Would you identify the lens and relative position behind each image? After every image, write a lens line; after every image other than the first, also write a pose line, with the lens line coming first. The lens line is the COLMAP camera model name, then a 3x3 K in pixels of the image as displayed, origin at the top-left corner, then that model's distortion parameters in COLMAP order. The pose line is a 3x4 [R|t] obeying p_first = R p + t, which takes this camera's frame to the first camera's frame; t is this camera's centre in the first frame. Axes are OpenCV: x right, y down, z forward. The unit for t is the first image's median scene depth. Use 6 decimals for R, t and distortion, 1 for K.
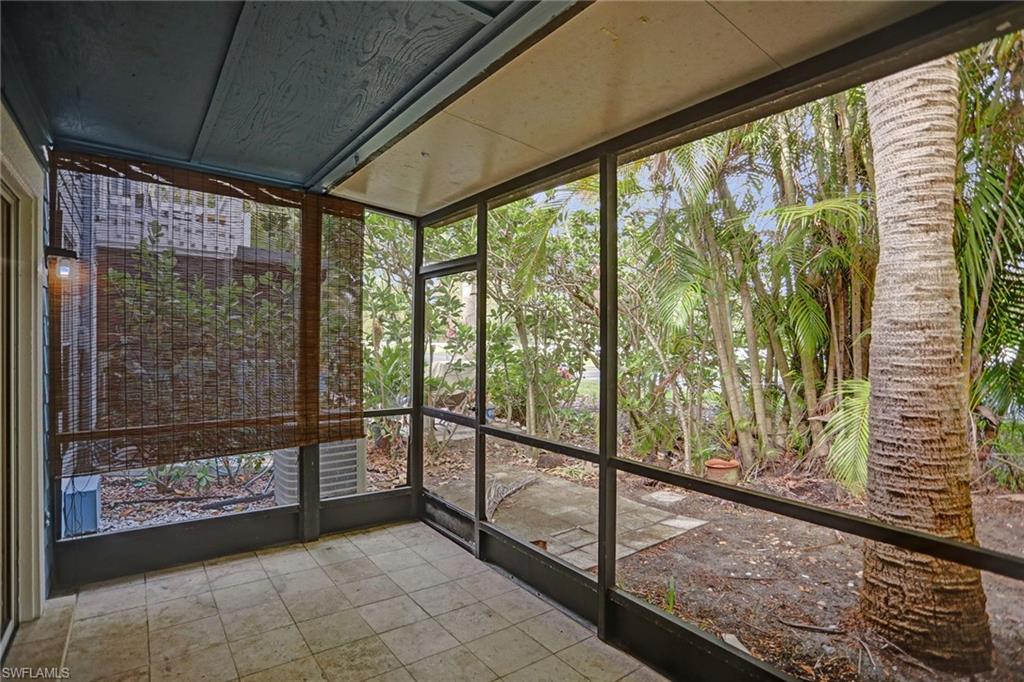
lens RADIAL K [[514.7, 0, 510.8], [0, 514.7, 338.2], [0, 0, 1]] dist [-0.067501, 0.030422]
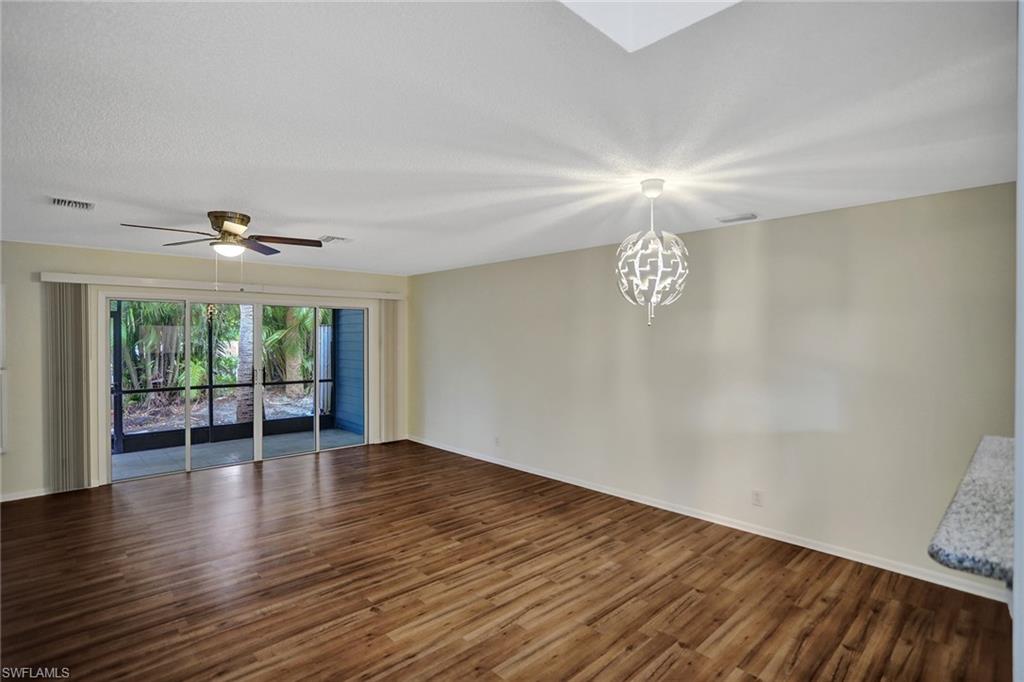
lens RADIAL K [[504.9, 0, 504.2], [0, 504.9, 344.1], [0, 0, 1]] dist [-0.025009, 0.000312]
pose [[-0.110489, -0.025395, 0.993553, -2.738350], [-0.002929, 0.999677, 0.025226, -0.101160], [-0.993873, -0.000123, -0.110528, -0.431512]]
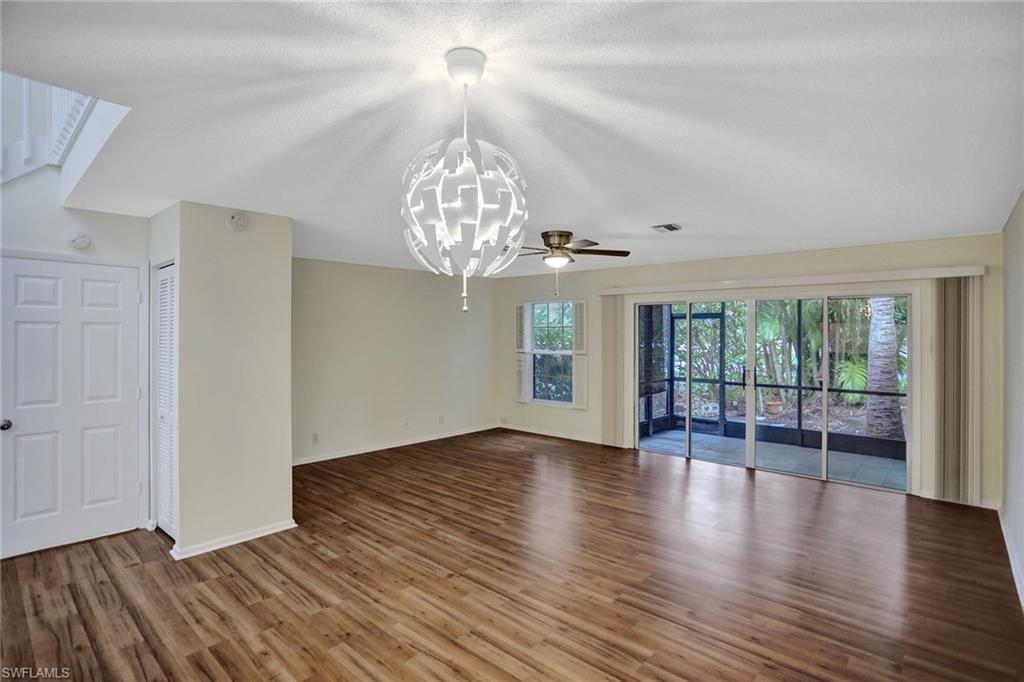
lens RADIAL K [[514.0, 0, 510.4], [0, 514.0, 328.6], [0, 0, 1]] dist [-0.061525, 0.023946]
pose [[0.980142, 0.000381, 0.198295, -1.830434], [0.000684, 0.999986, -0.005306, -0.087482], [-0.198294, 0.005337, 0.980128, -1.409643]]
